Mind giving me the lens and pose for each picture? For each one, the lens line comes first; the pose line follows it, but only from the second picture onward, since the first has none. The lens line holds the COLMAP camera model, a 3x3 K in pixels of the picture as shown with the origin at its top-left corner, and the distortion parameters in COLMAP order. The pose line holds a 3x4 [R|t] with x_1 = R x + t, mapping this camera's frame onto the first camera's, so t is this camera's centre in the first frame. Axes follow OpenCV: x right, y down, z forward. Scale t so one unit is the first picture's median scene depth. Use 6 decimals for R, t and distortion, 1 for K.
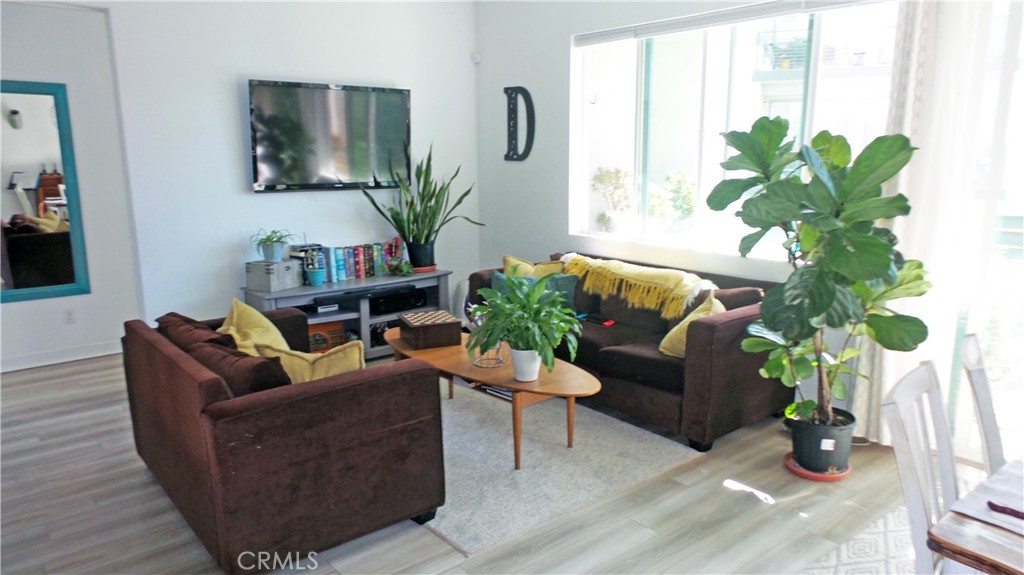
lens RADIAL K [[720.8, 0, 512.0], [0, 720.8, 287.5], [0, 0, 1]] dist [0.034802, -0.000217]
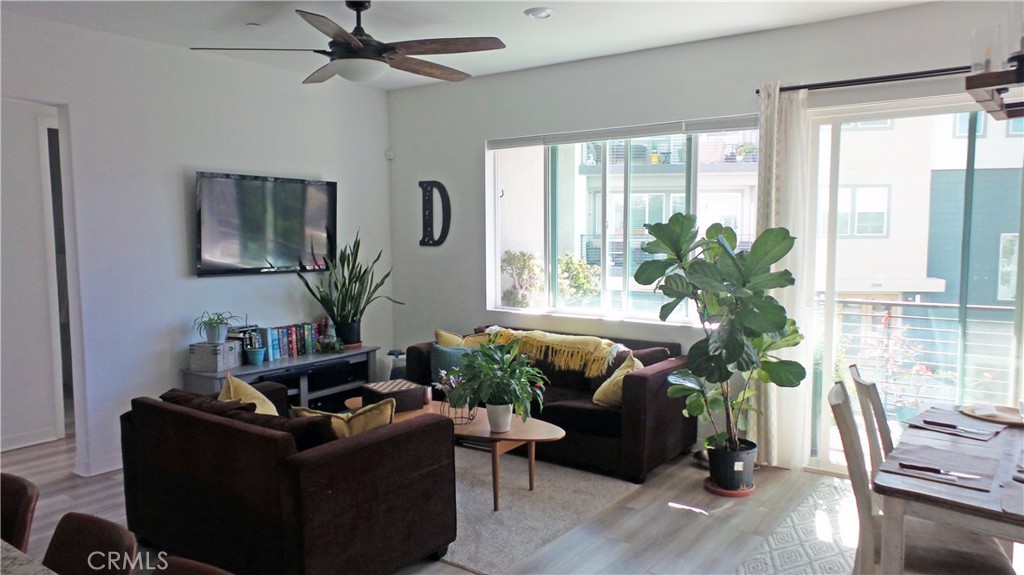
lens RADIAL K [[720.8, 0, 512.0], [0, 720.8, 287.5], [0, 0, 1]] dist [0.034802, -0.000217]
pose [[0.970892, -0.017231, 0.238897, -0.212810], [0.044280, 0.993129, -0.108324, 0.021576], [-0.235389, 0.115750, 0.964984, -0.142936]]
